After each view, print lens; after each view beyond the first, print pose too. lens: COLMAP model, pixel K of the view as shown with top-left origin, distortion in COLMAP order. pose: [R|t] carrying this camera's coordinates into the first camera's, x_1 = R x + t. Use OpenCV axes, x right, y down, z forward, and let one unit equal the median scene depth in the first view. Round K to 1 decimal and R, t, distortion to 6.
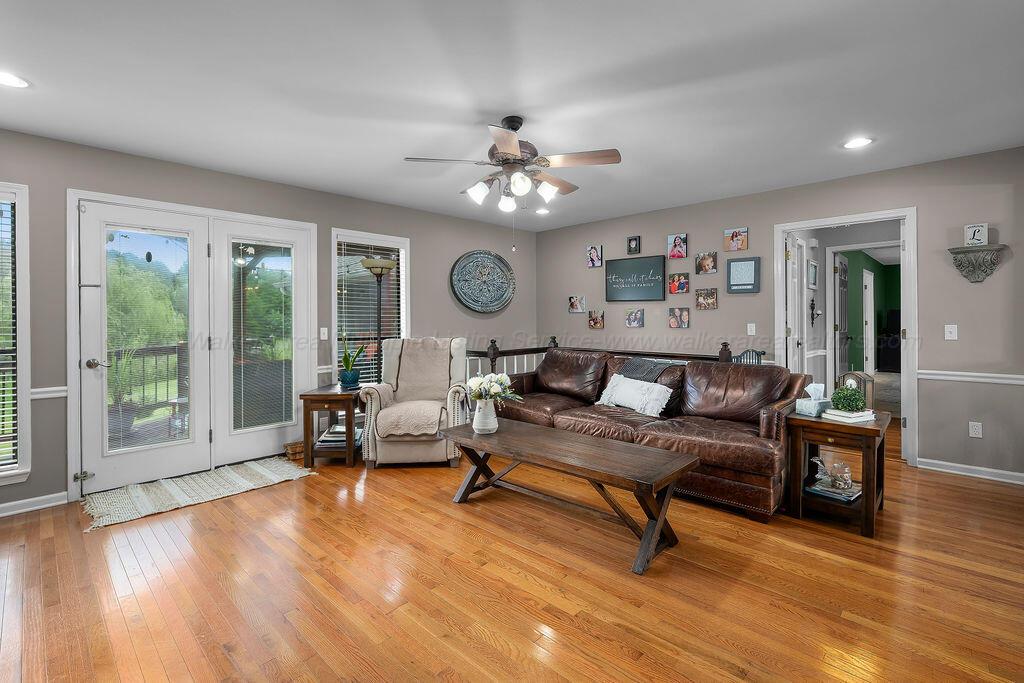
lens RADIAL K [[462.2, 0, 518.2], [0, 462.2, 318.9], [0, 0, 1]] dist [-0.002030, -0.000750]
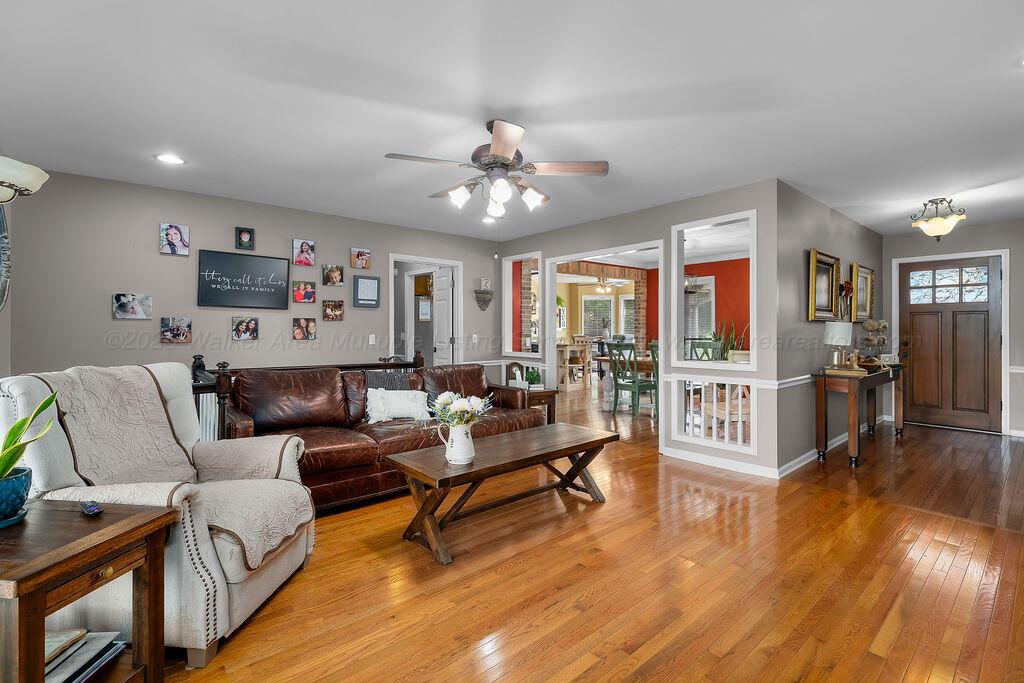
lens RADIAL K [[462.2, 0, 515.7], [0, 462.2, 333.0], [0, 0, 1]] dist [-0.002030, -0.000750]
pose [[0.099351, 0.002106, 0.995050, -0.543697], [0.000844, 0.999997, -0.002201, 0.008673], [-0.995052, 0.001058, 0.099349, 0.477214]]
